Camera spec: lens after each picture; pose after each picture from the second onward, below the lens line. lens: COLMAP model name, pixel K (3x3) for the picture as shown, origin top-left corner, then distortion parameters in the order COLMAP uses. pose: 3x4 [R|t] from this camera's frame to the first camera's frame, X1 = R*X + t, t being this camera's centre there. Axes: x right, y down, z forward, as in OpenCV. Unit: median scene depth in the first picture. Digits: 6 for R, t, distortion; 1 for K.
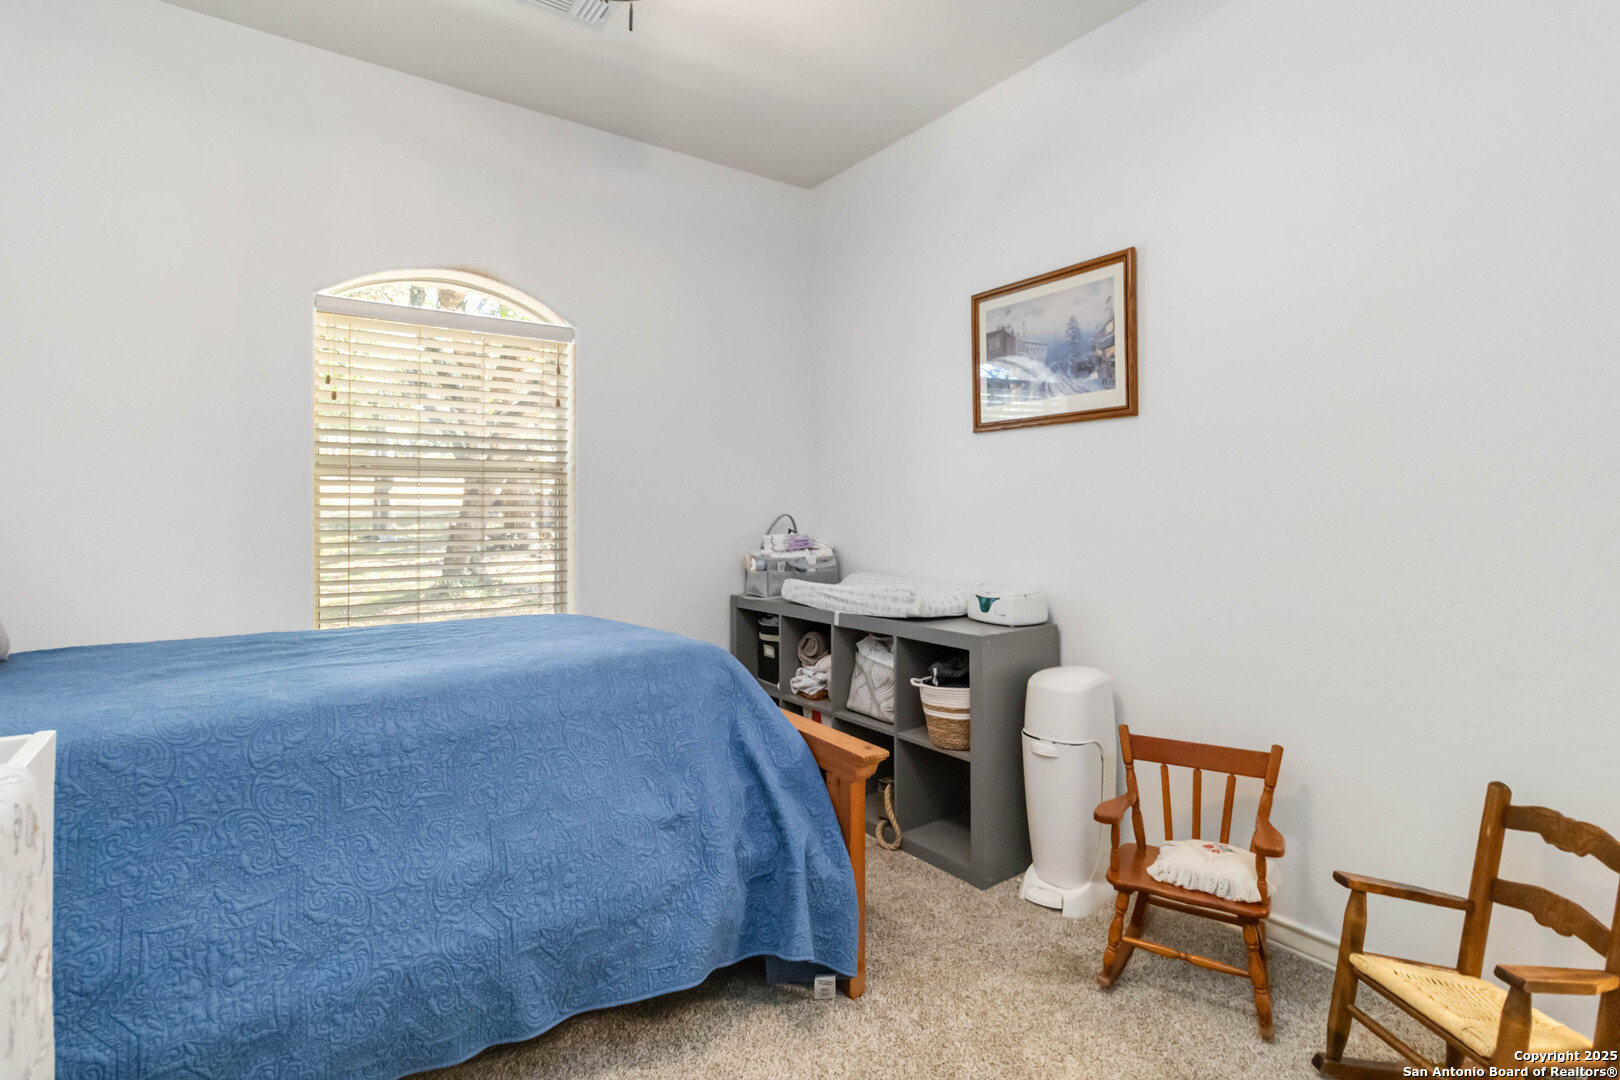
lens RADIAL K [[773.9, 0, 819.8], [0, 773.9, 514.1], [0, 0, 1]] dist [-0.000459, 0.000572]
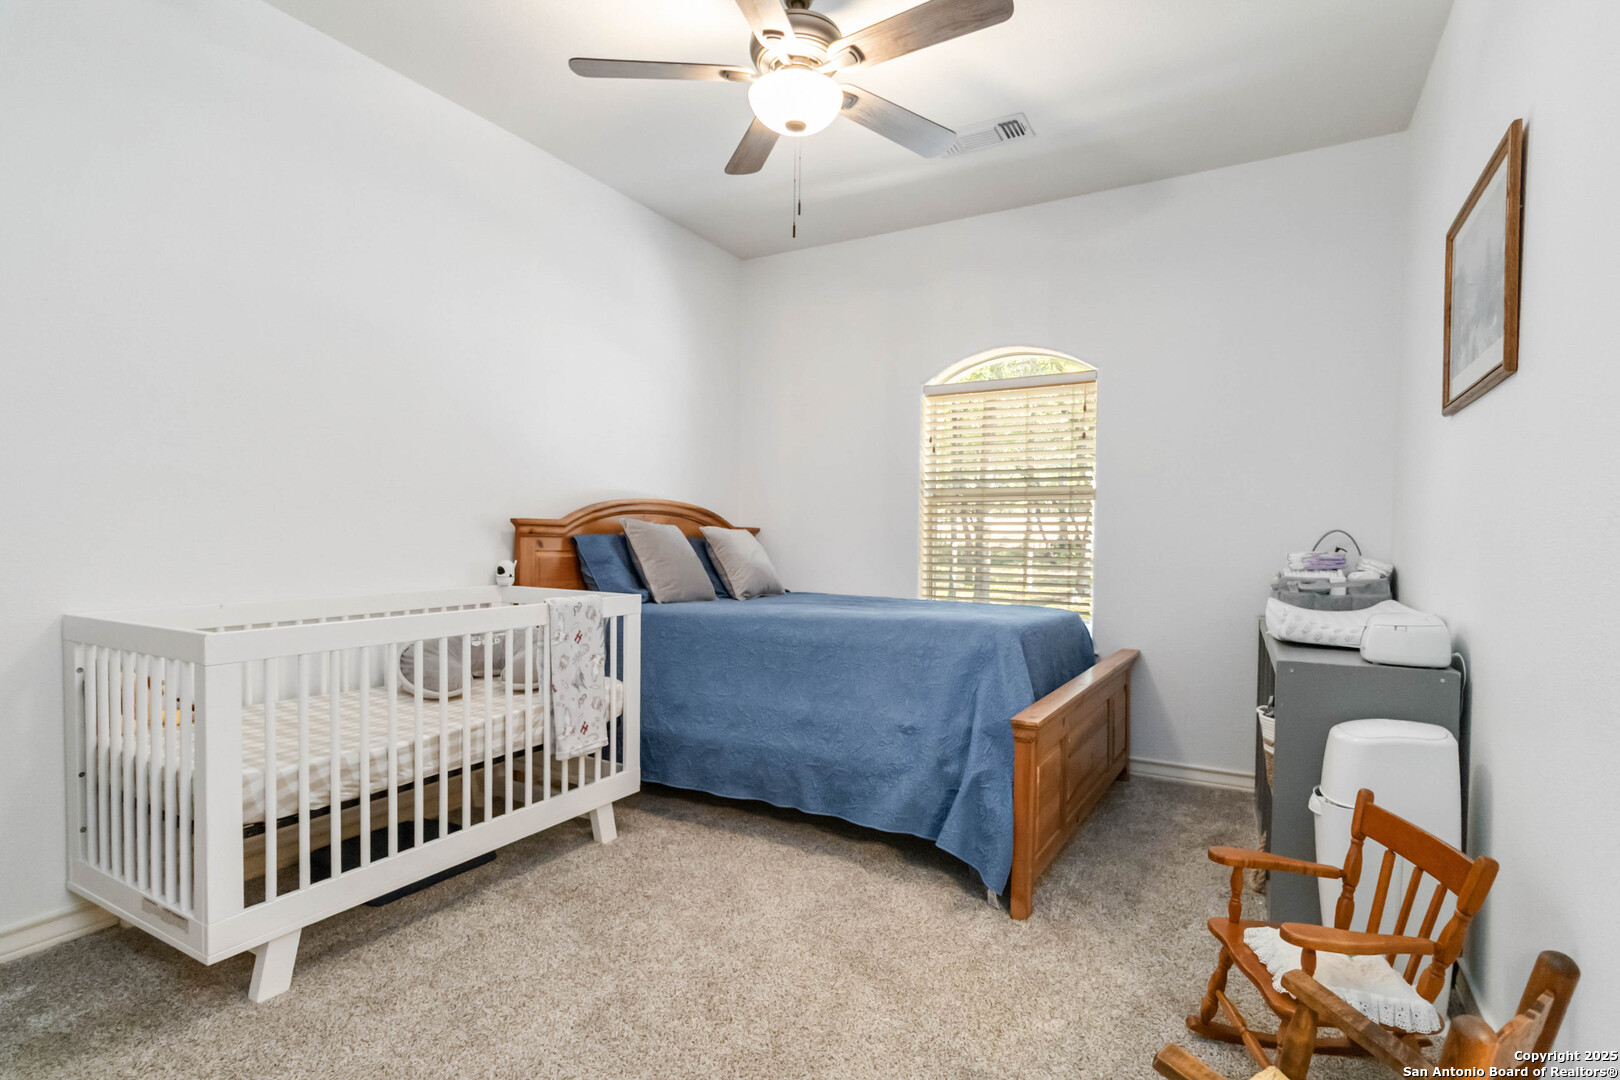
lens RADIAL K [[813.8, 0, 810.0], [0, 813.8, 540.0], [0, 0, 1]] dist [-0.000767, 0.000084]
pose [[0.412627, 0.005868, -0.910881, 0.734518], [-0.013758, 0.999905, 0.000209, 0.026997], [0.910796, 0.012446, 0.412668, 0.124181]]
